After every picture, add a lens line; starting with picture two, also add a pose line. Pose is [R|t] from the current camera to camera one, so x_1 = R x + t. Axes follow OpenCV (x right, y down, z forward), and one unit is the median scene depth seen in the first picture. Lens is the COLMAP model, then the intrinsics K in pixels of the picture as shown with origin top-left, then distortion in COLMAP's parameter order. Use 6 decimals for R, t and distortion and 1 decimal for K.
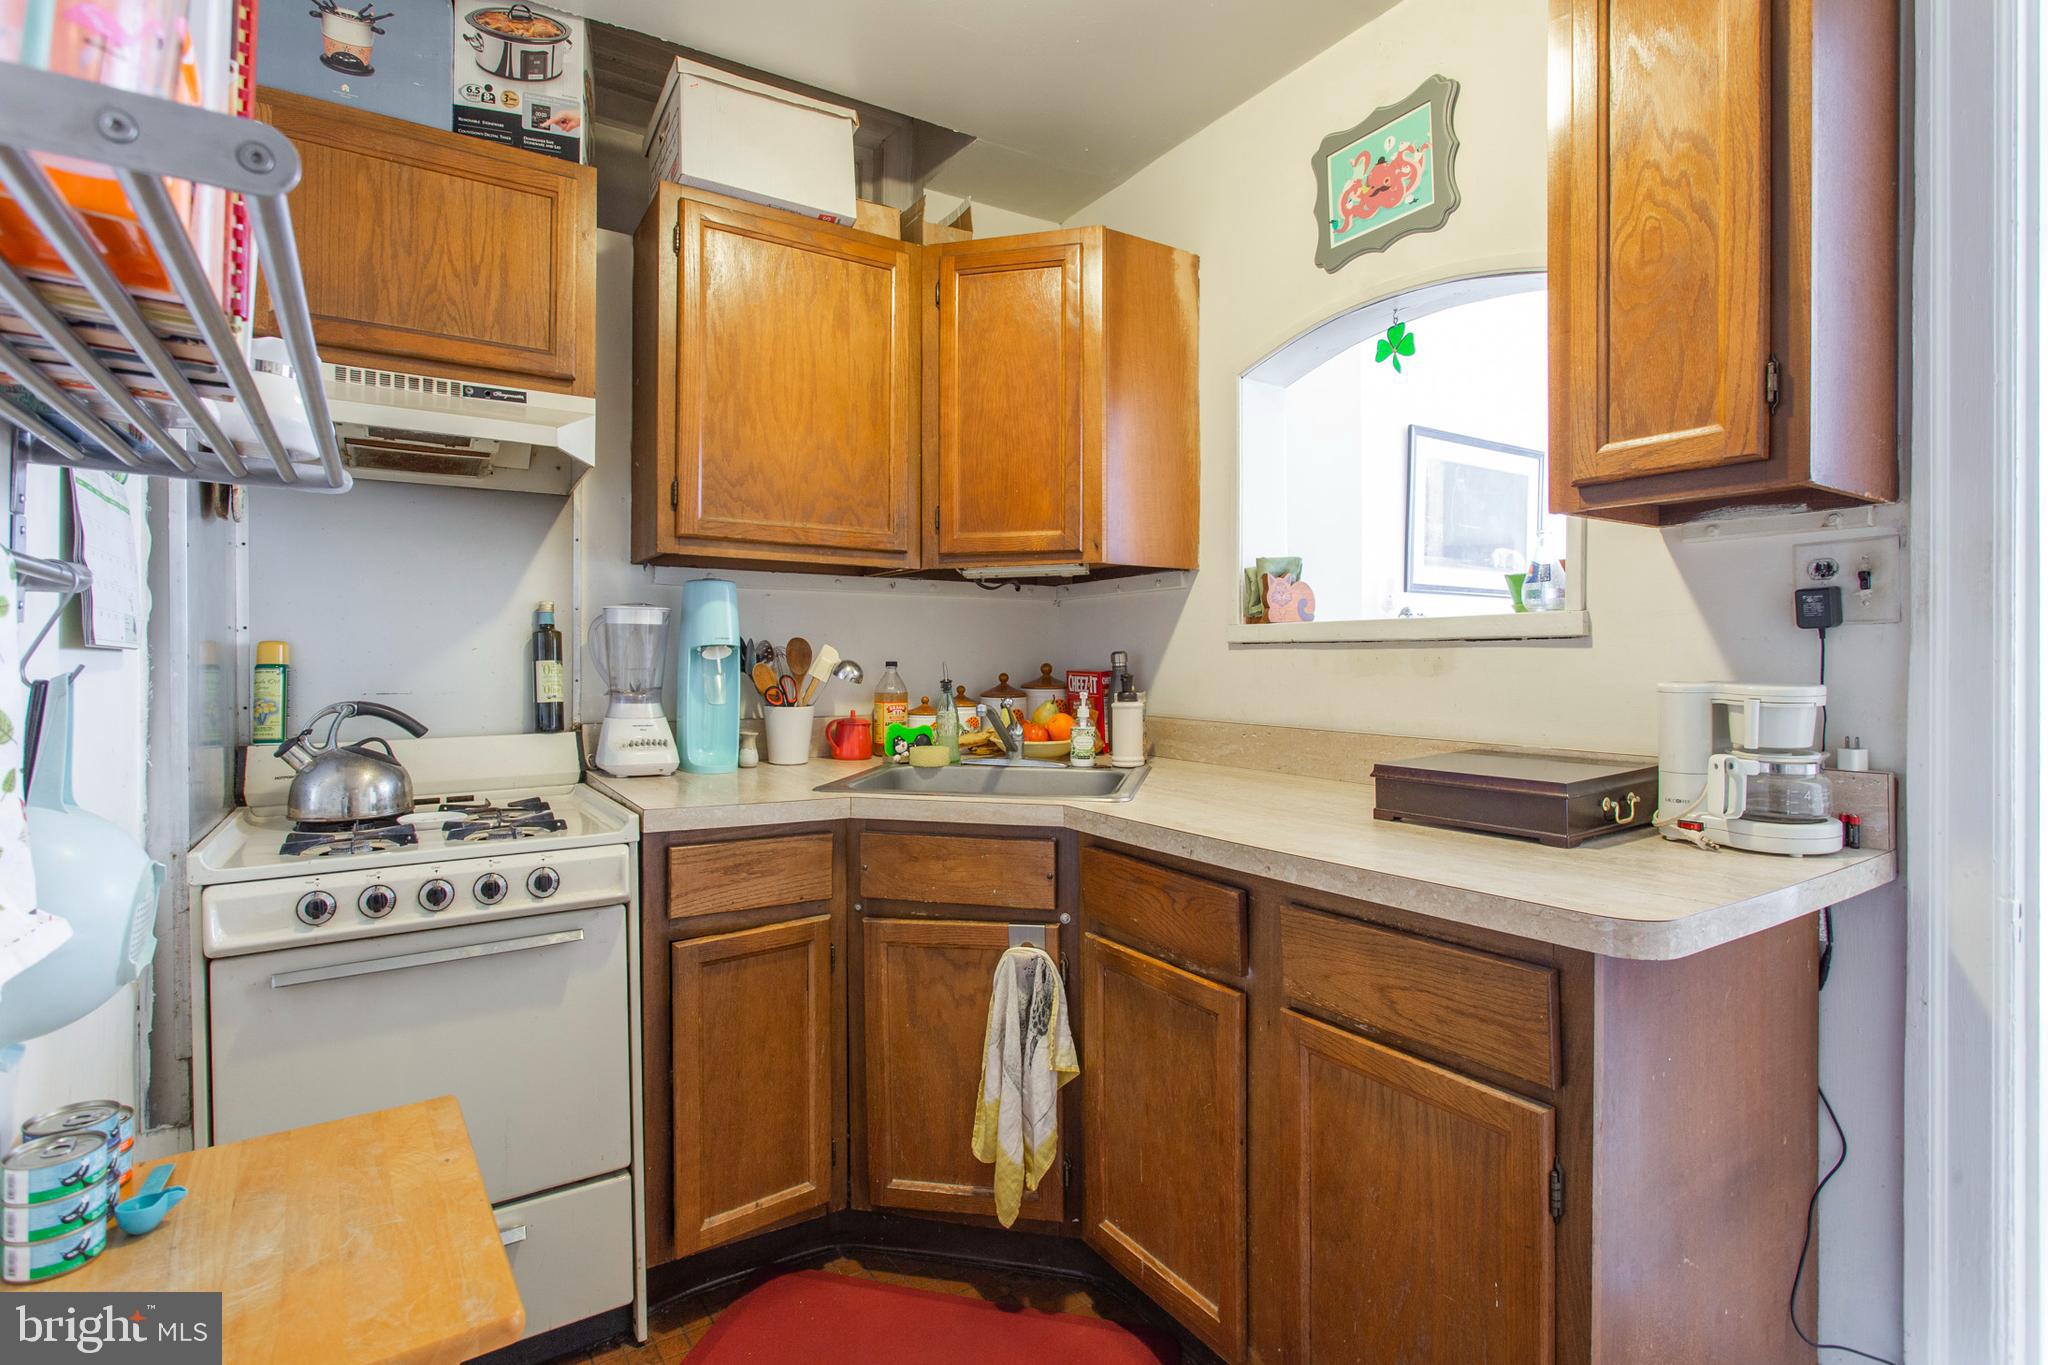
lens RADIAL K [[998.5, 0, 1013.7], [0, 998.5, 658.9], [0, 0, 1]] dist [-0.011717, 0.011063]
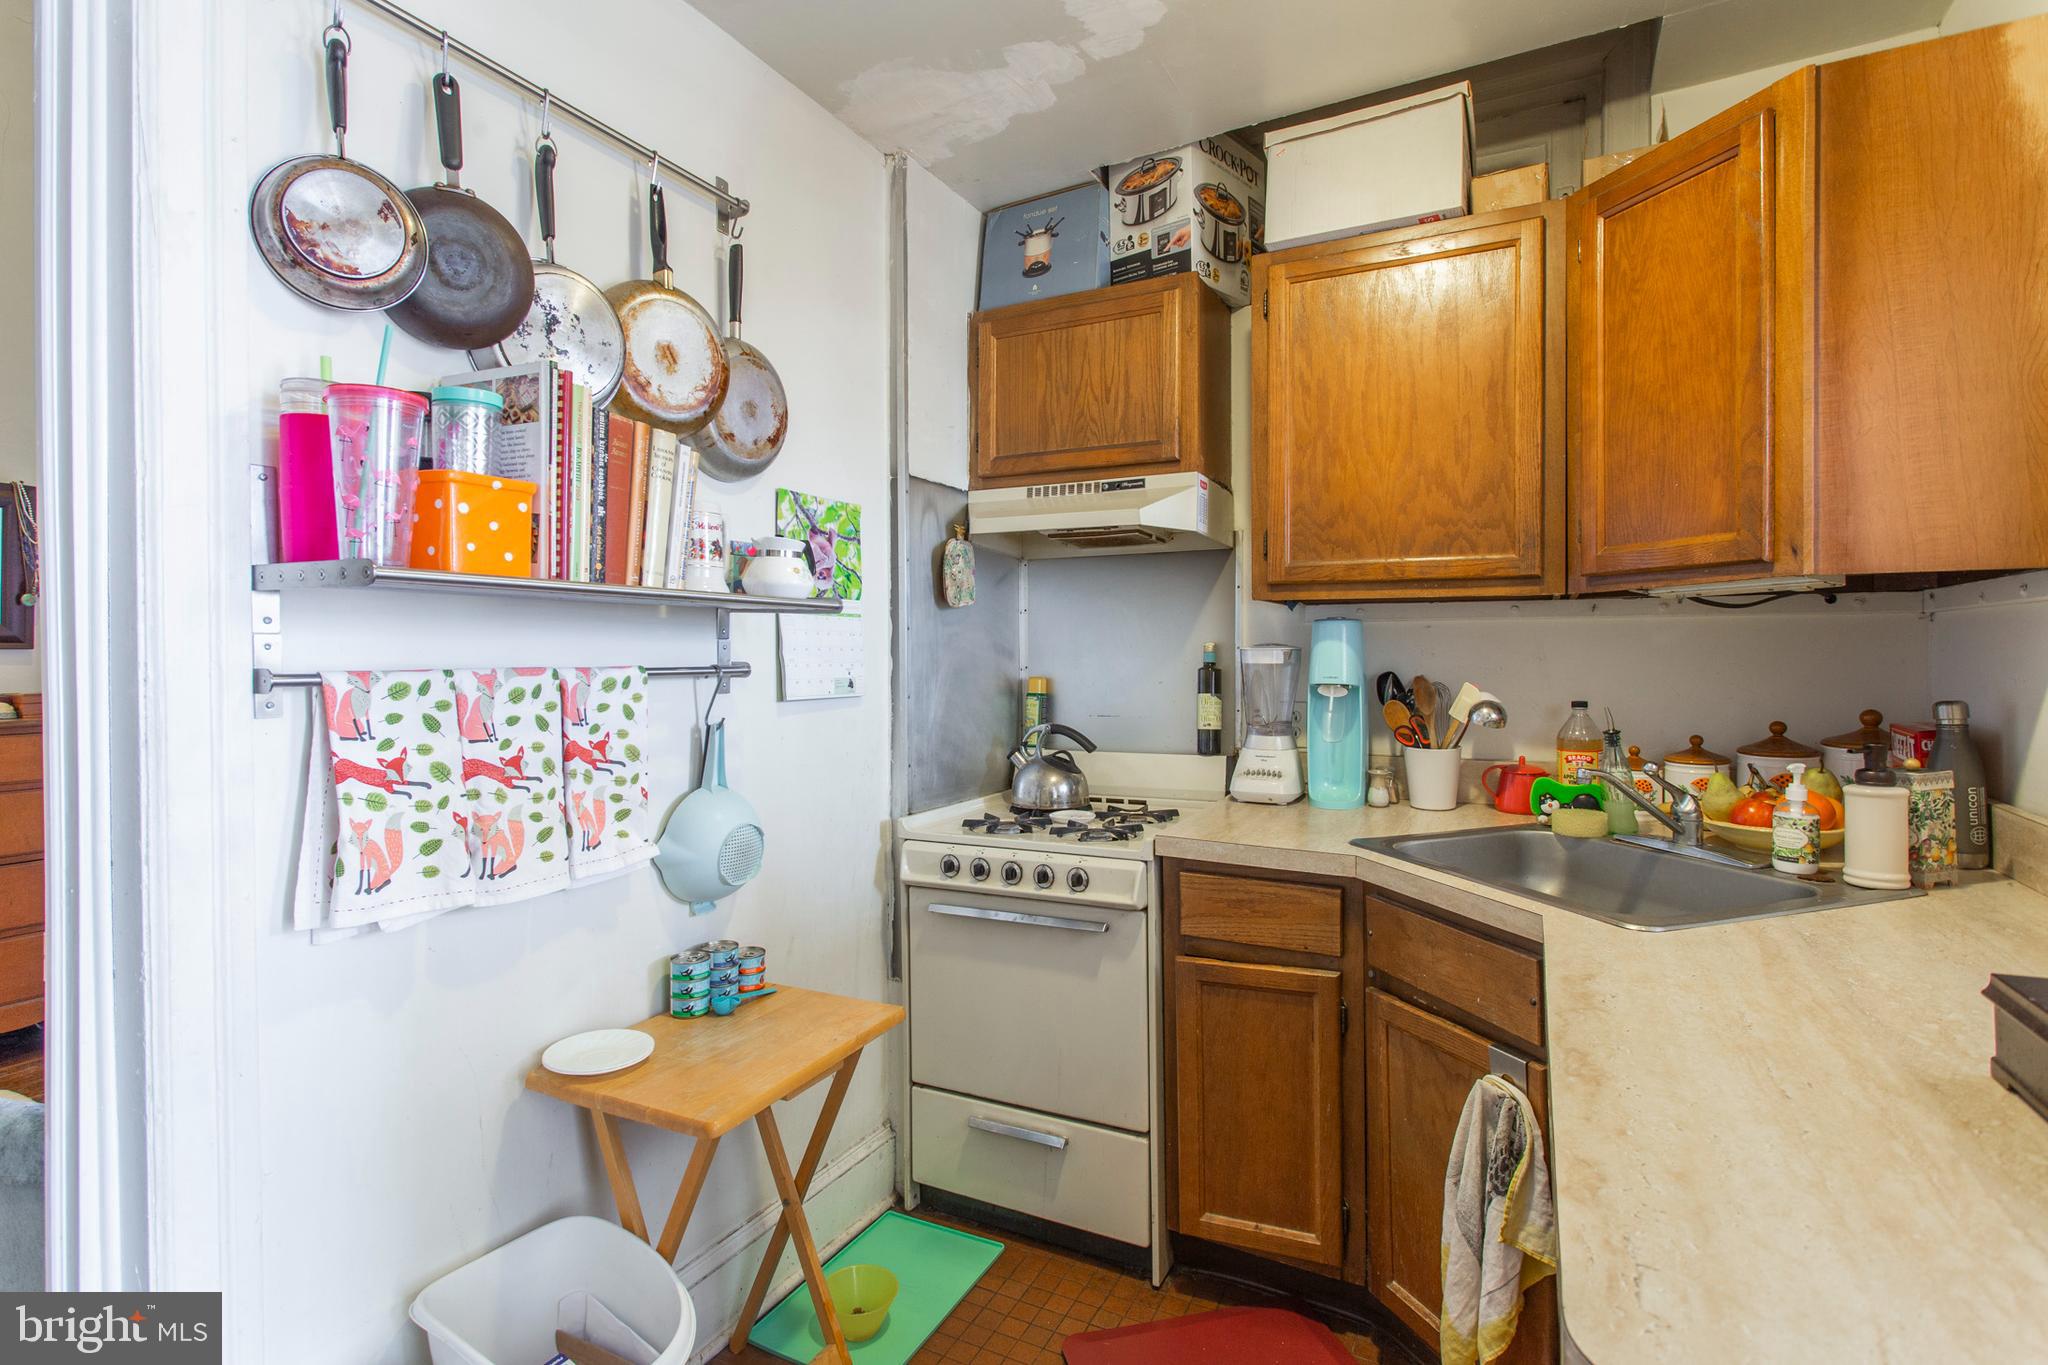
lens RADIAL K [[998.5, 0, 1013.7], [0, 998.5, 658.9], [0, 0, 1]] dist [-0.011717, 0.011063]
pose [[0.494378, 0.008828, -0.869202, 0.446370], [0.005458, 0.999897, 0.013259, -0.056576], [0.869230, -0.011299, 0.494279, 0.225196]]
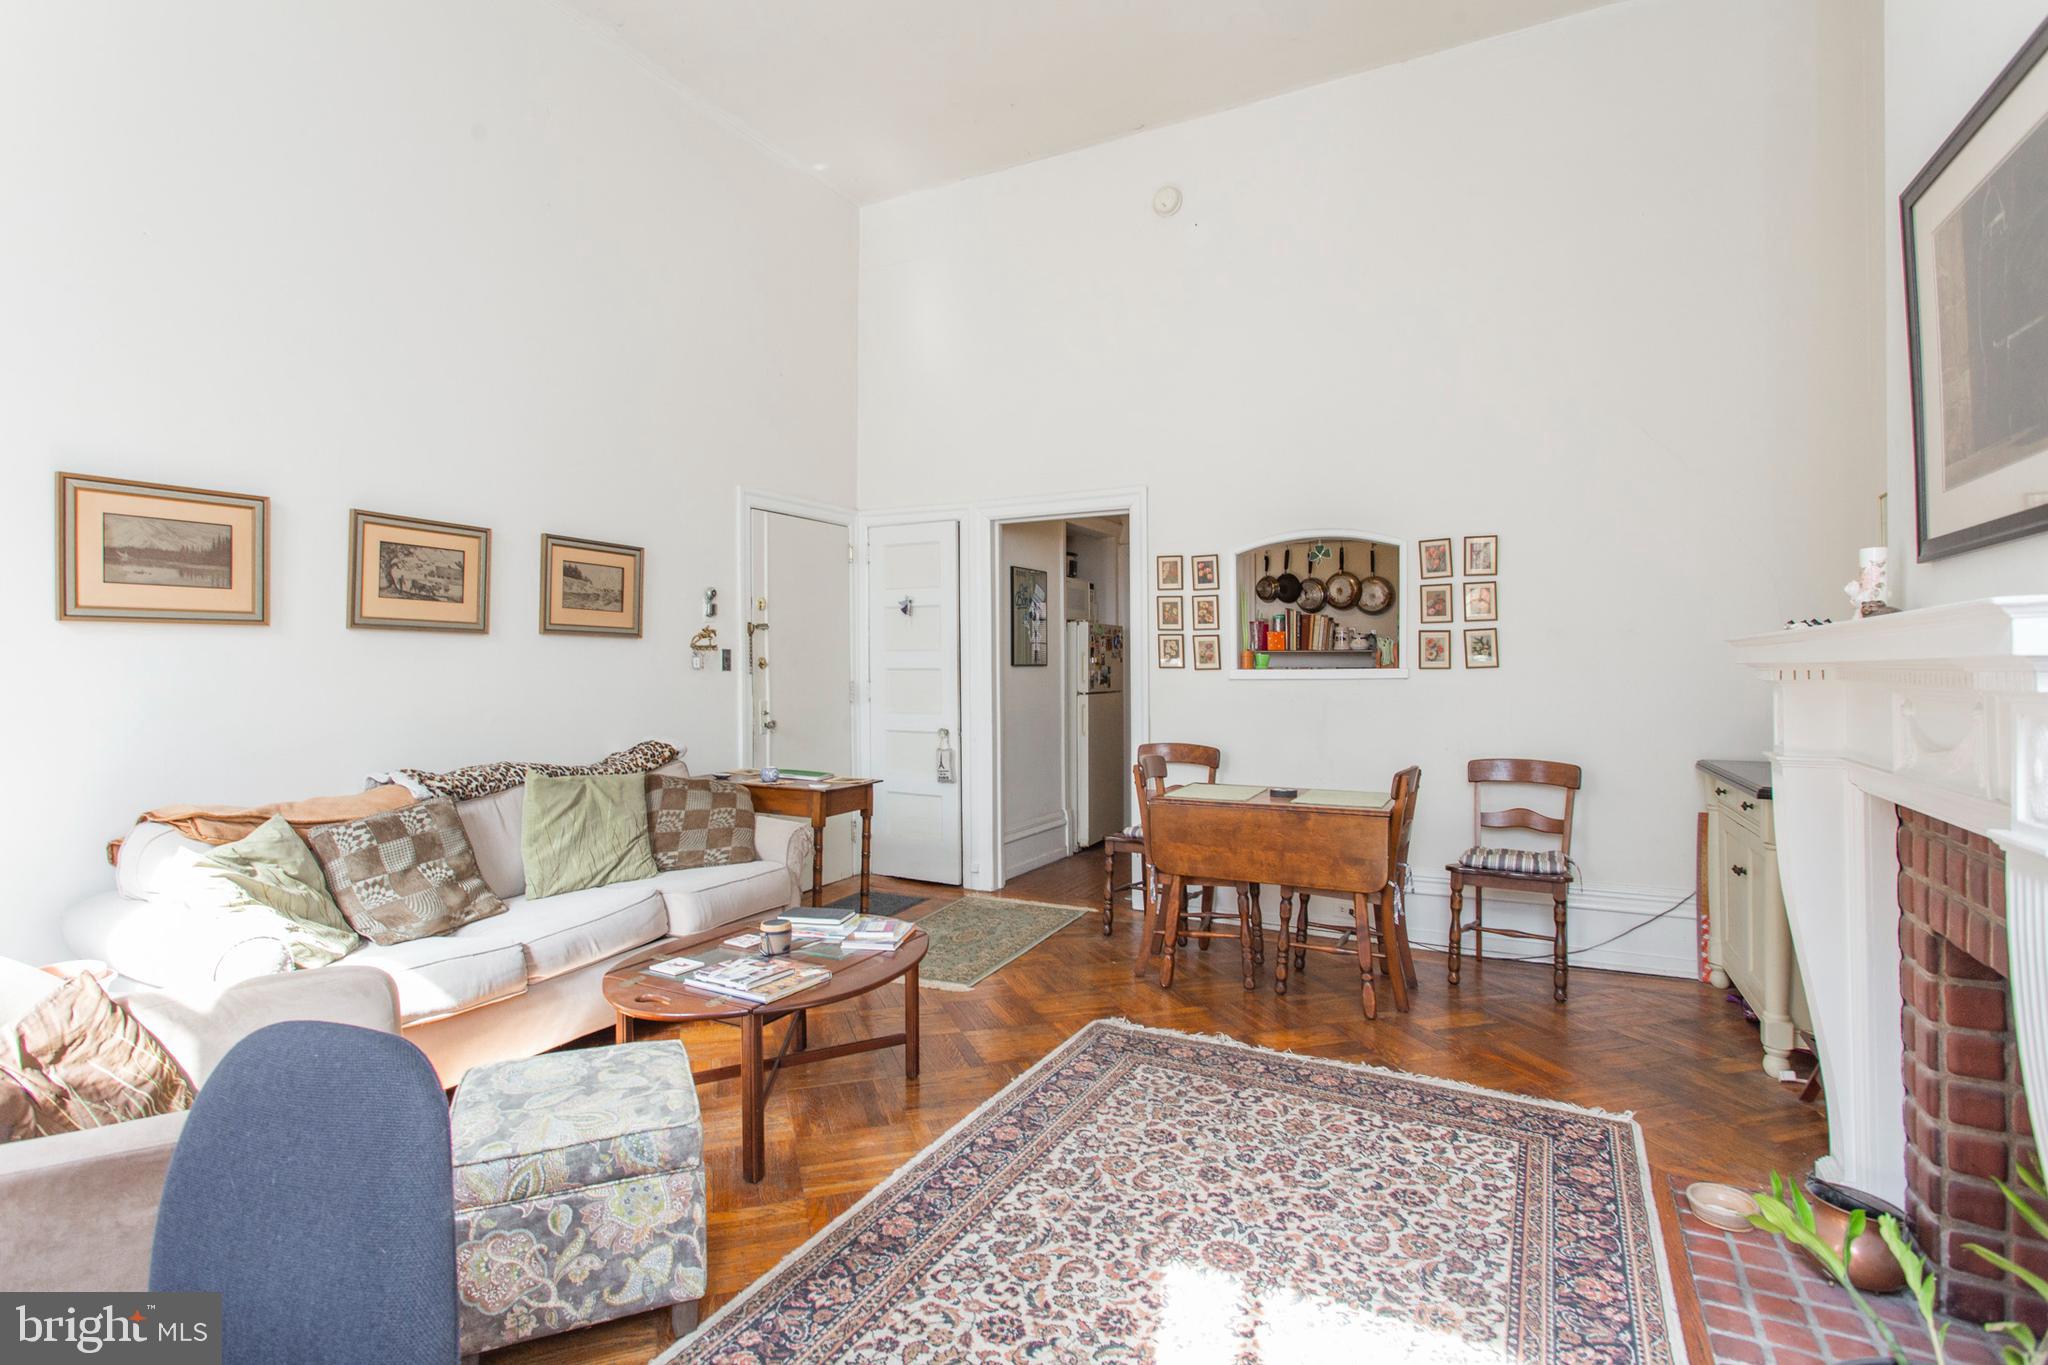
lens RADIAL K [[998.5, 0, 1013.7], [0, 998.5, 658.9], [0, 0, 1]] dist [-0.011717, 0.011063]
pose [[-0.861087, 0.006117, -0.508420, 2.149052], [0.009921, 0.999939, -0.004772, -0.062215], [0.508360, -0.009153, -0.861096, 2.585844]]
